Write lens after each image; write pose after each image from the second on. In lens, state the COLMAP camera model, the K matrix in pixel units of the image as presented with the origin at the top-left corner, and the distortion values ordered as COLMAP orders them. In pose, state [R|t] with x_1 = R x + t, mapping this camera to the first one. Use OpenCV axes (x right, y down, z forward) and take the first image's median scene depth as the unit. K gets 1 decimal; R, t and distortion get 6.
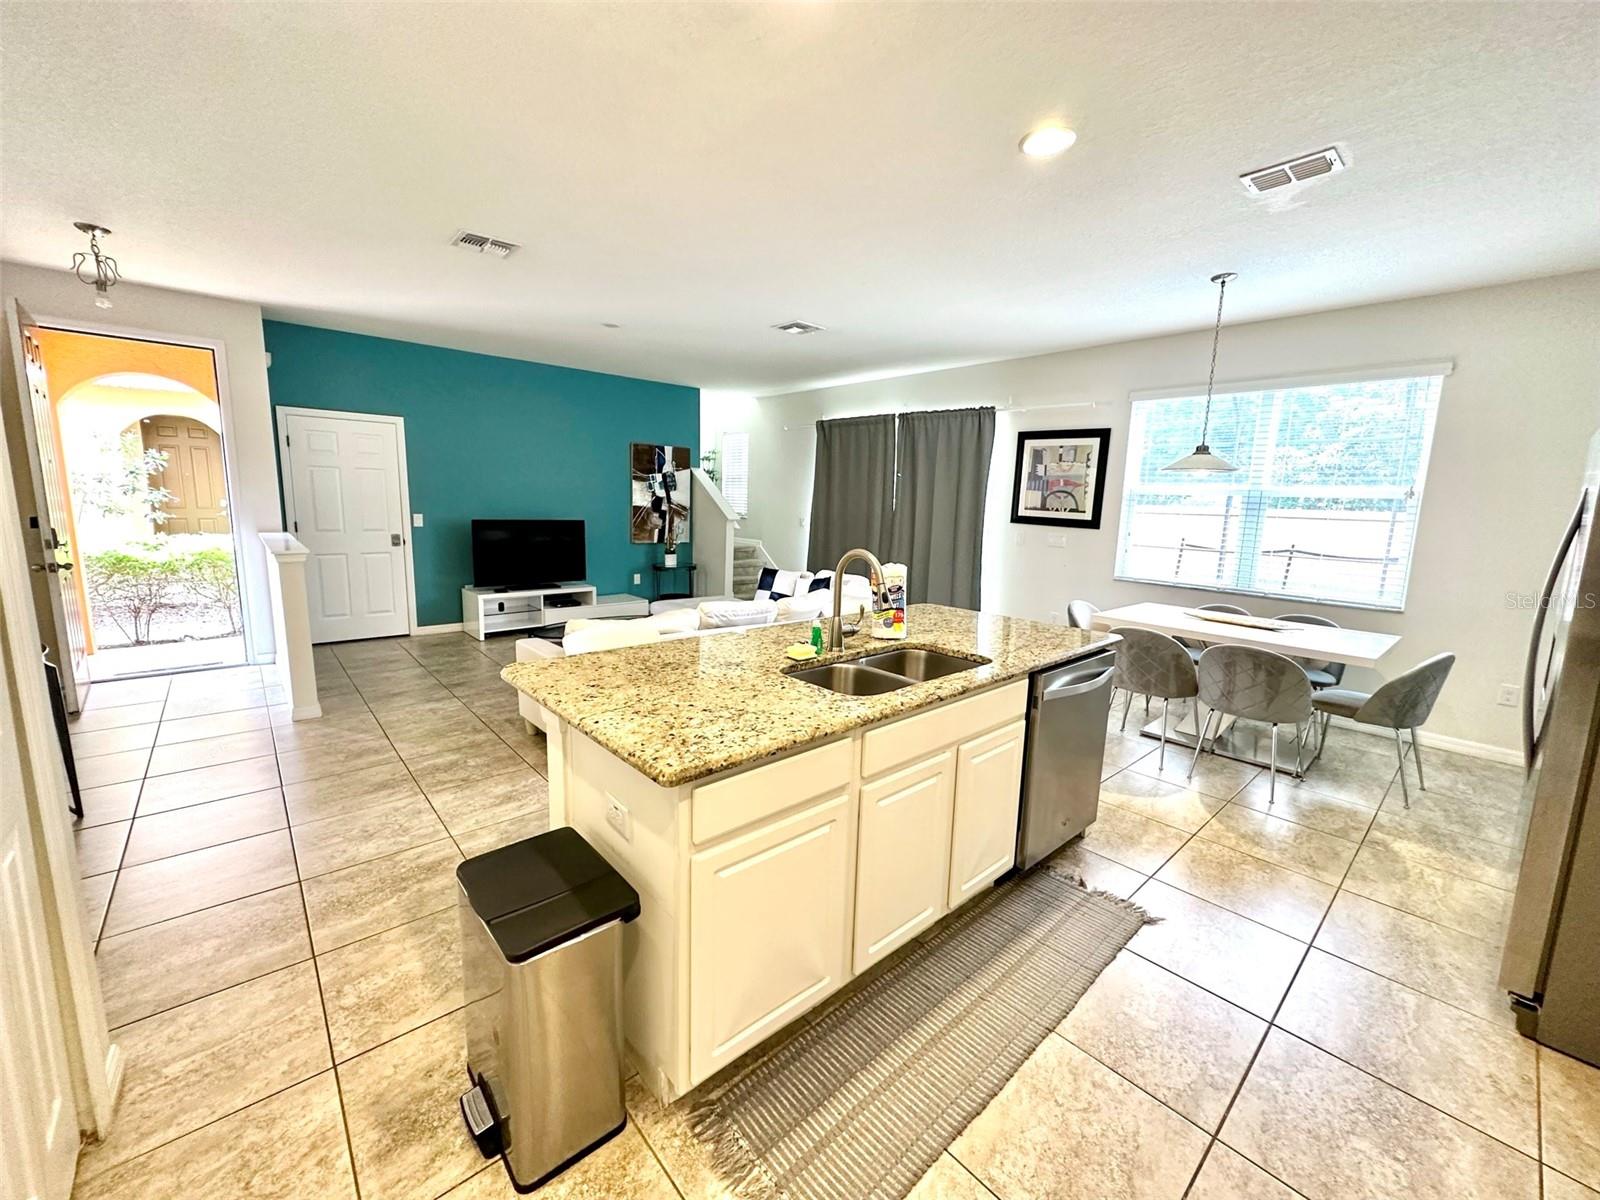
lens RADIAL K [[637.9, 0, 798.9], [0, 637.9, 600.1], [0, 0, 1]] dist [-0.003021, 0.000099]
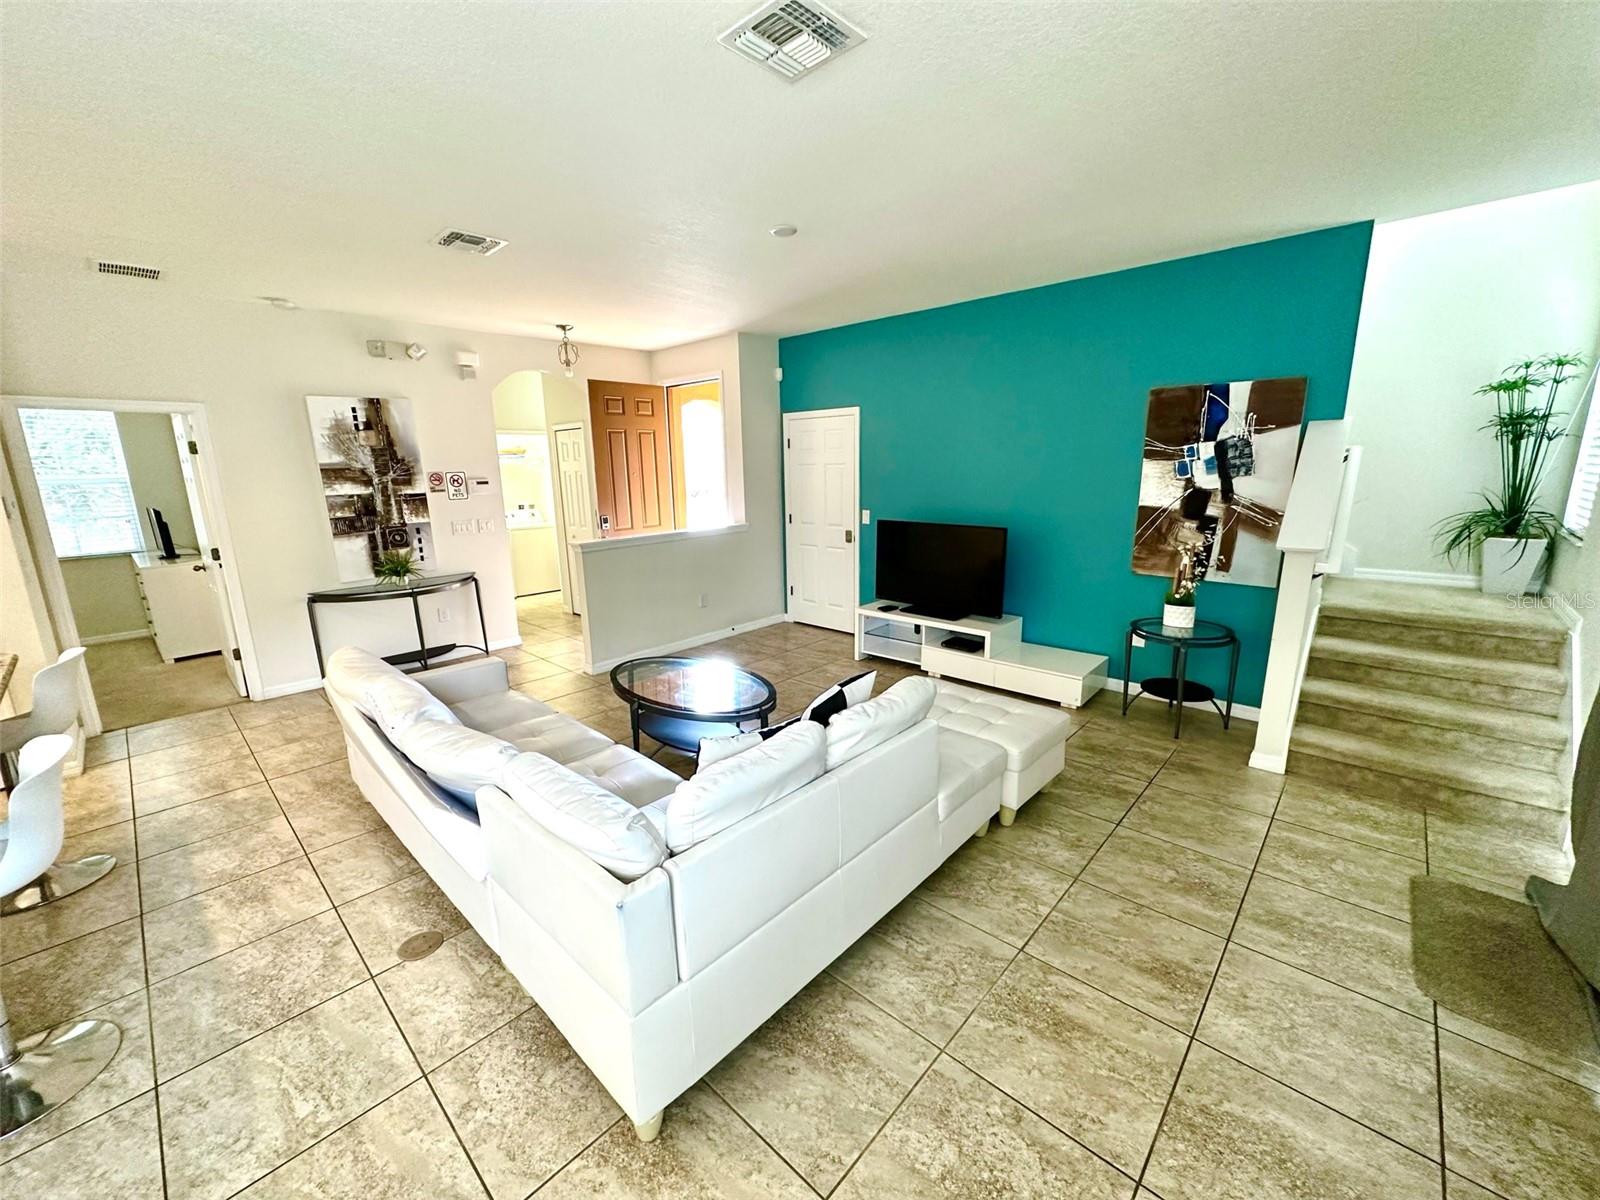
lens RADIAL K [[637.9, 0, 798.2], [0, 637.9, 597.6], [0, 0, 1]] dist [-0.003021, 0.000099]
pose [[0.094425, 0.175999, -0.979851, 0.324288], [-0.135069, 0.977413, 0.162544, -0.148277], [0.986327, 0.117000, 0.116065, 0.809053]]
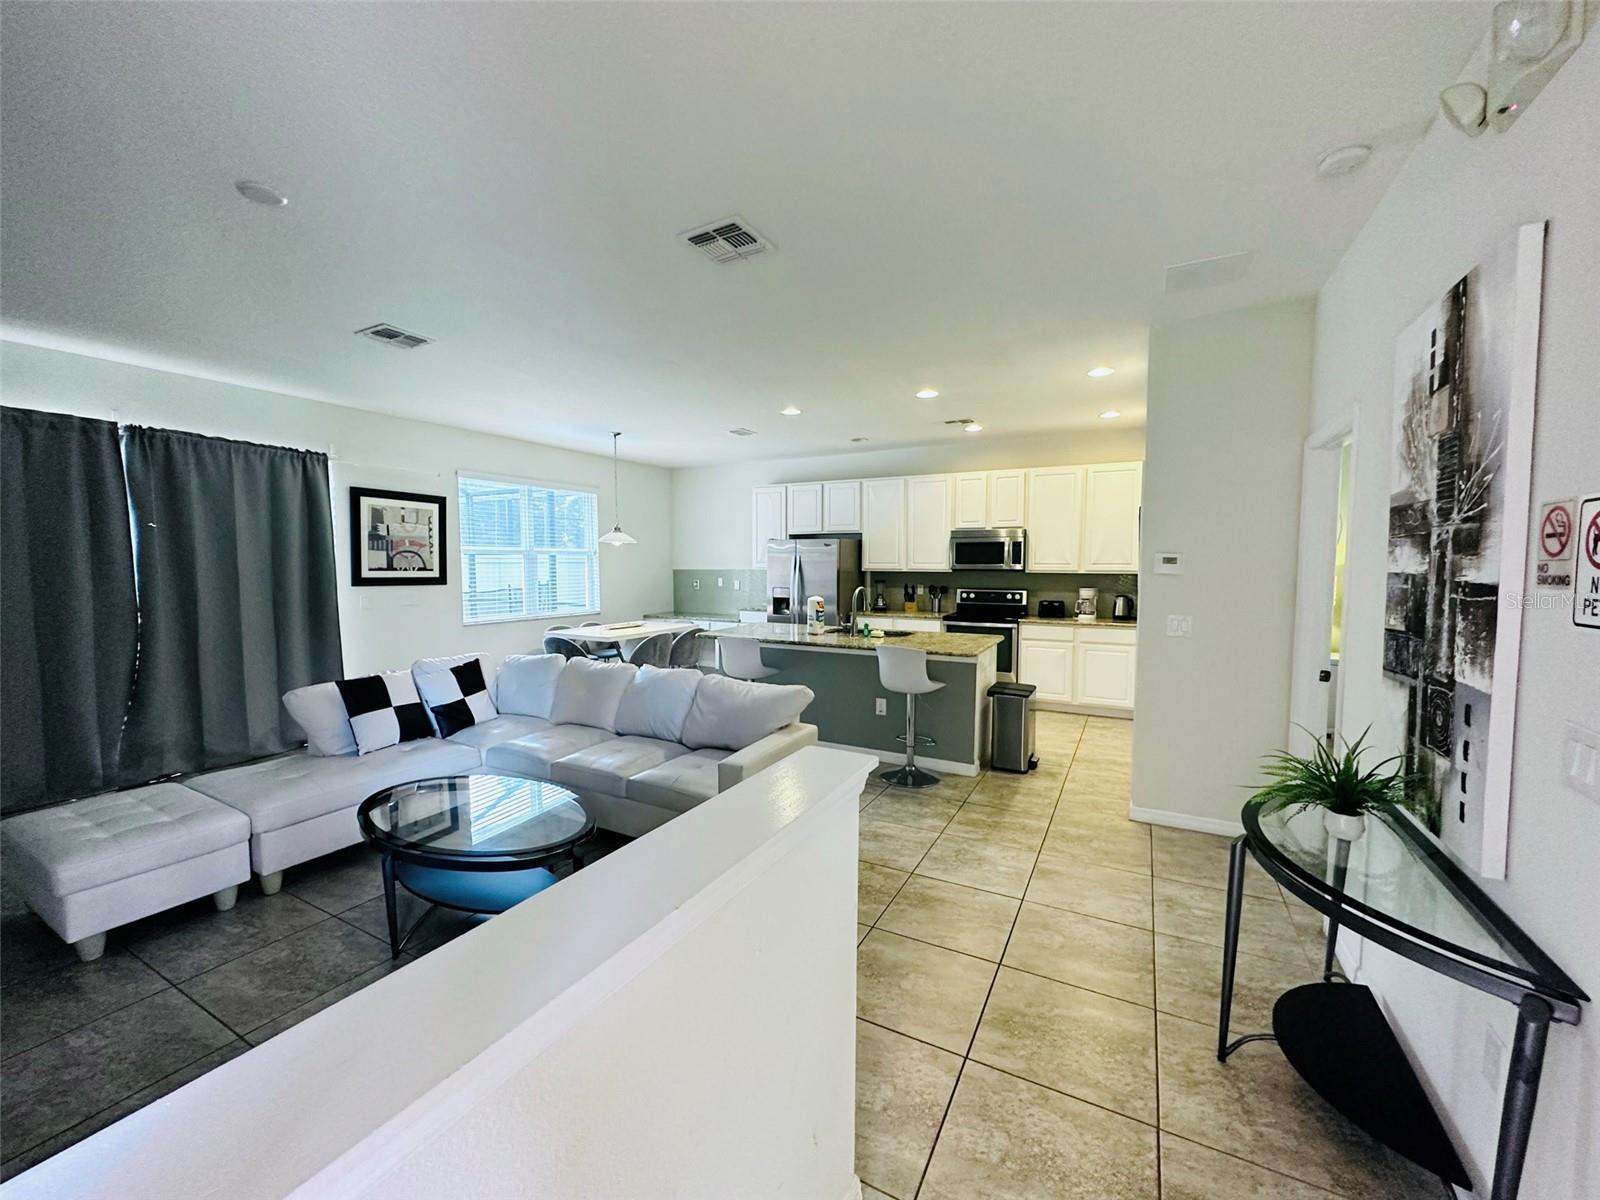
lens RADIAL K [[637.9, 0, 799.1], [0, 637.9, 598.2], [0, 0, 1]] dist [-0.003021, 0.000099]
pose [[-0.342849, -0.084487, 0.935583, -0.704494], [0.139588, 0.980309, 0.139678, -0.139363], [-0.928962, 0.178485, -0.324305, 0.697541]]
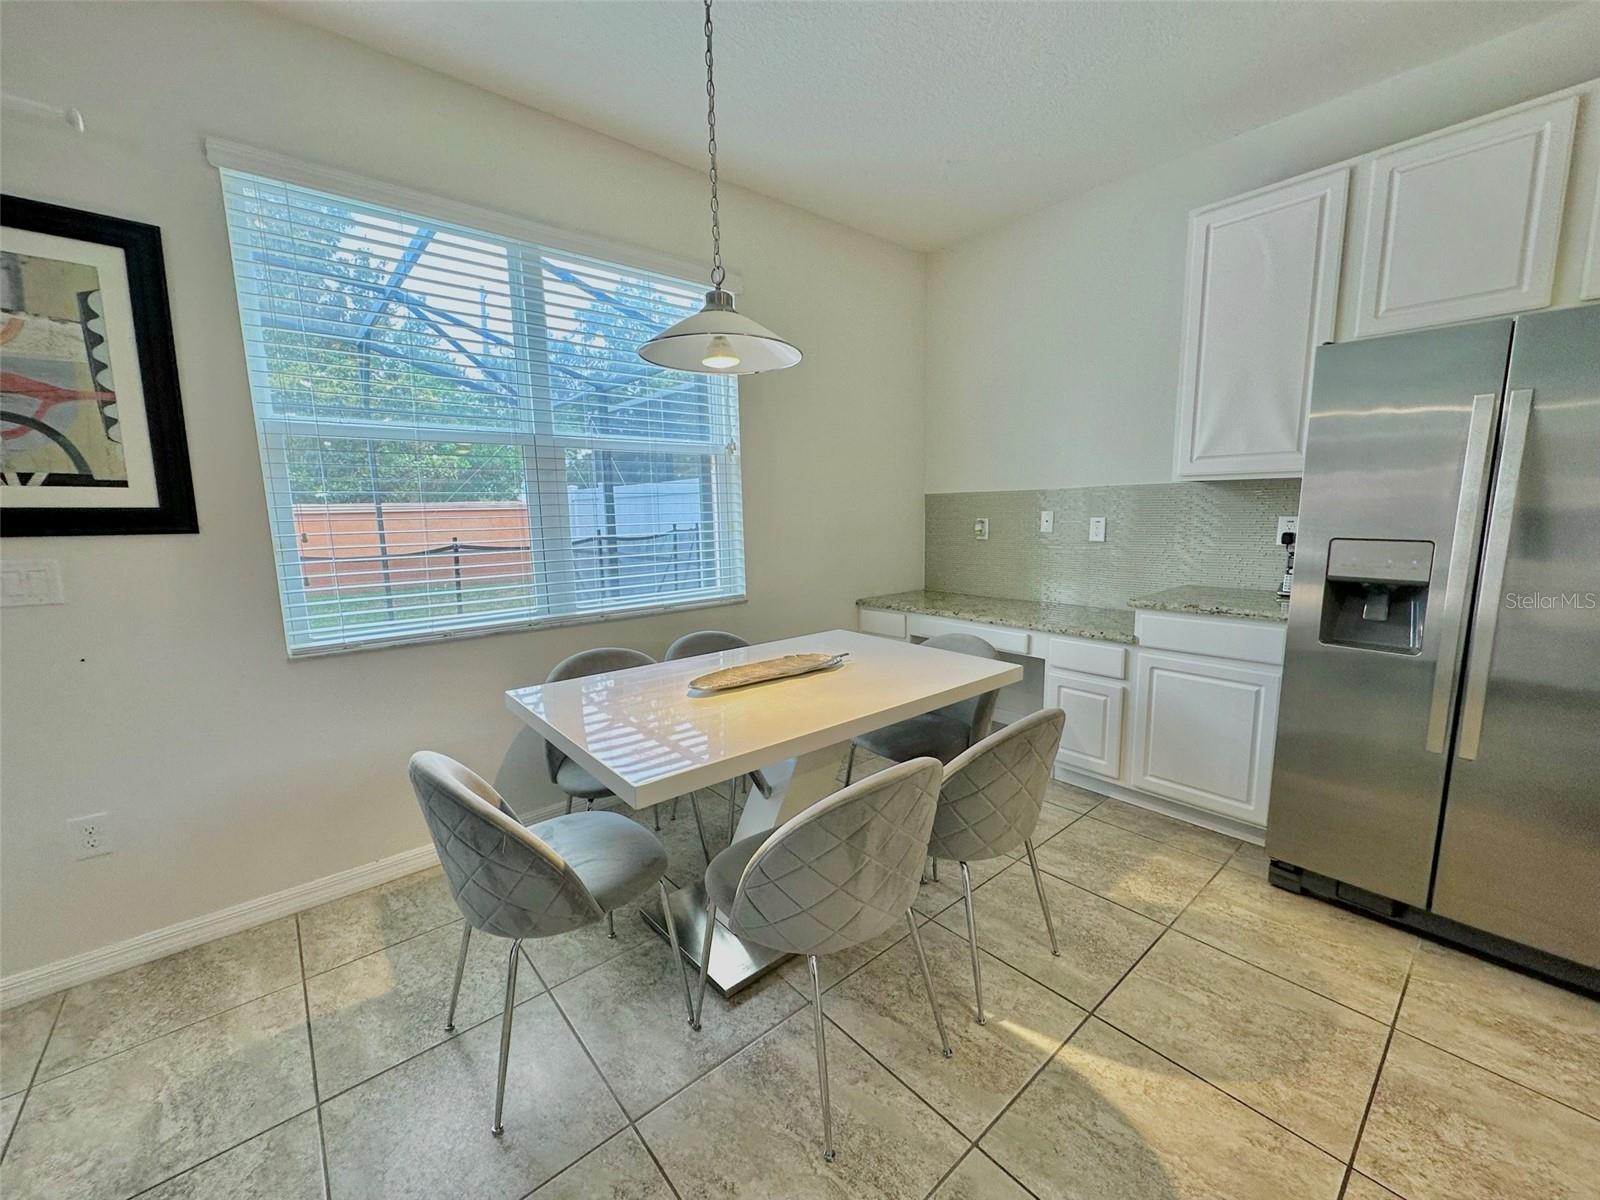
lens RADIAL K [[637.9, 0, 798.5], [0, 637.9, 598.9], [0, 0, 1]] dist [-0.003021, 0.000099]
pose [[0.020646, -0.173625, 0.984595, 0.117502], [0.178633, 0.969599, 0.167235, -0.067197], [-0.983699, 0.172429, 0.051033, 0.591028]]
